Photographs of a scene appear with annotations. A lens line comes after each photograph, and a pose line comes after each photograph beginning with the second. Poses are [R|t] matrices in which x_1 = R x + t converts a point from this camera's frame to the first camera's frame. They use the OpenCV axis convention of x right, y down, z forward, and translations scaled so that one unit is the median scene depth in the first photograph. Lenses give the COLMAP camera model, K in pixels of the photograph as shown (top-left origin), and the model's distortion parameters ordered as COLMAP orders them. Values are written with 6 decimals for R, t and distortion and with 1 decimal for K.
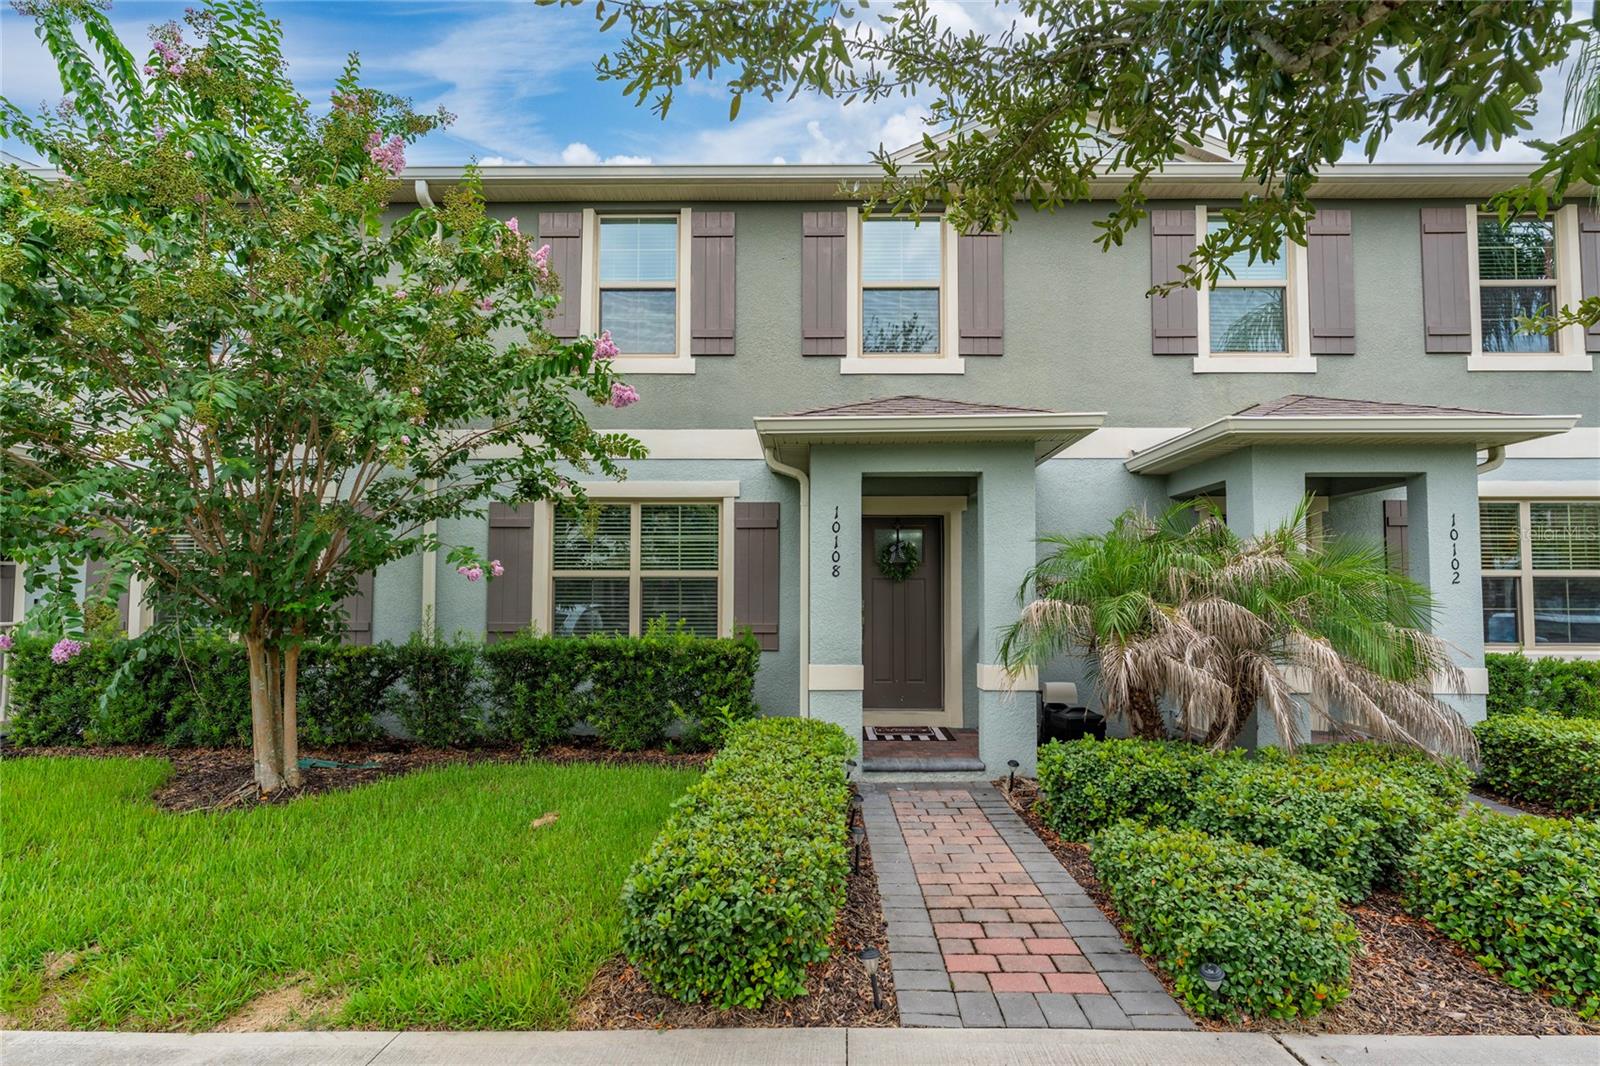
lens RADIAL K [[720.9, 0, 800.0], [0, 720.9, 533.0], [0, 0, 1]] dist [0.000311, 0.000122]
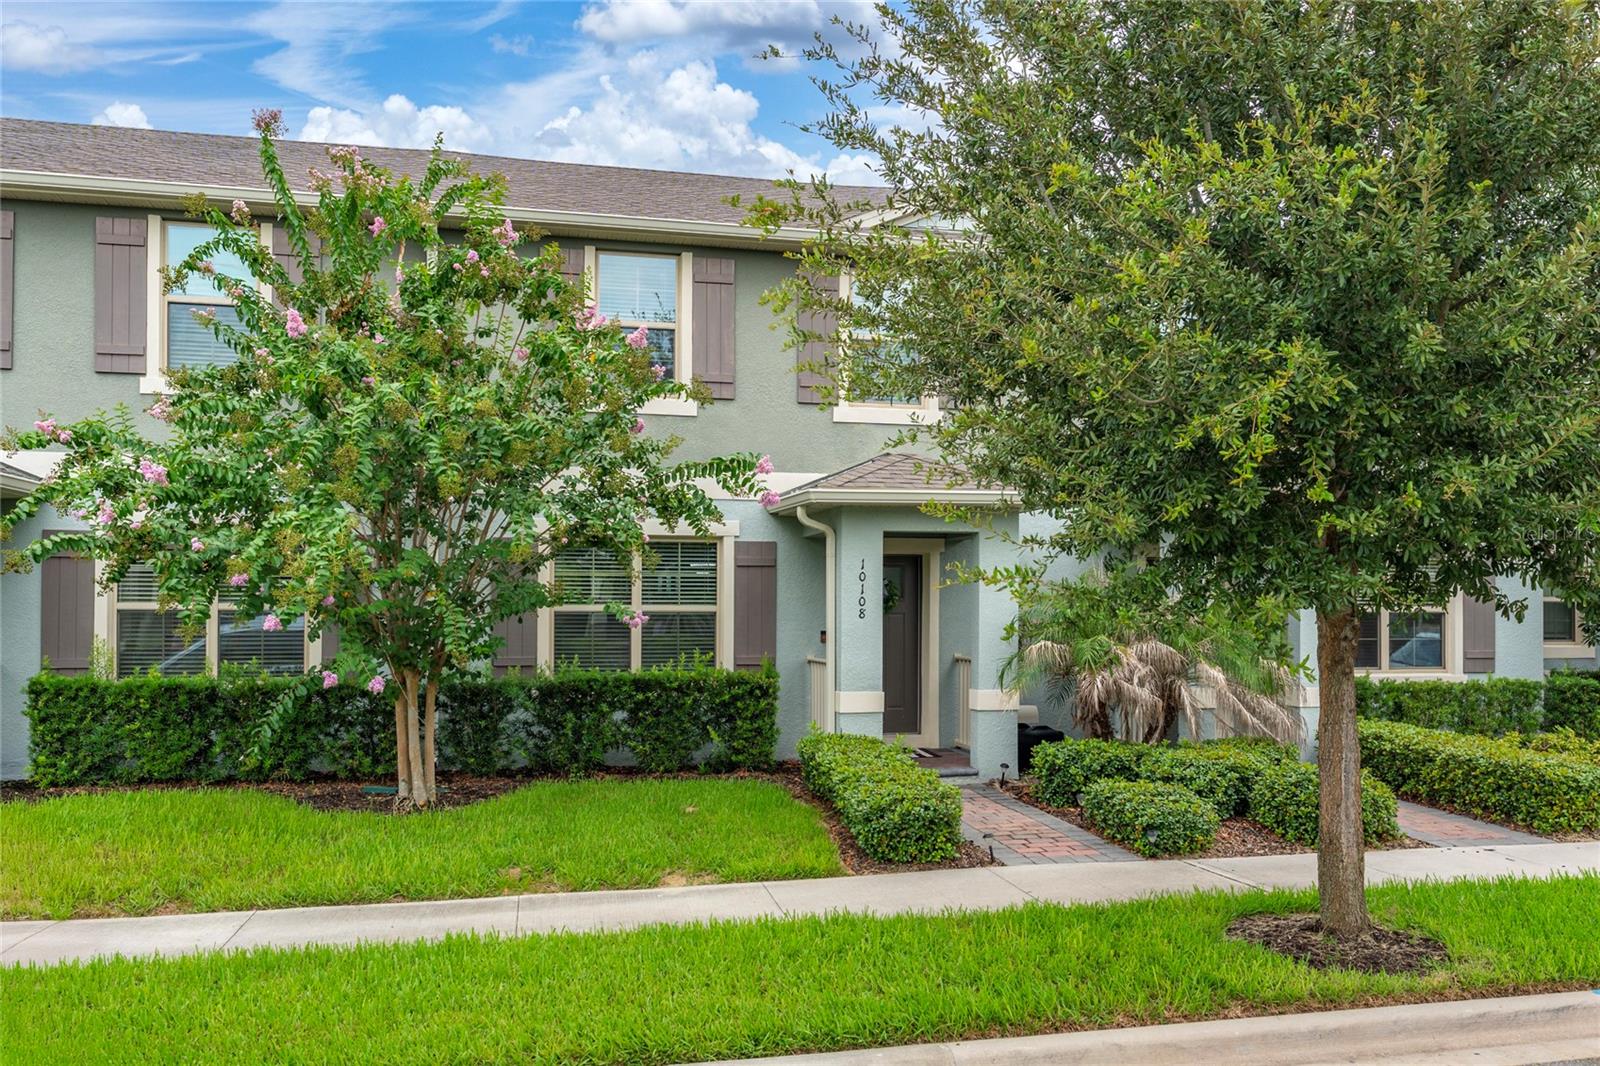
lens RADIAL K [[1025.5, 0, 800.0], [0, 1025.5, 533.0], [0, 0, 1]] dist [0.003707, 0.000580]
pose [[0.979152, 0.016955, 0.202420, -0.540198], [-0.020245, 0.999694, 0.014190, -0.139549], [-0.202117, -0.017992, 0.979196, -0.872331]]
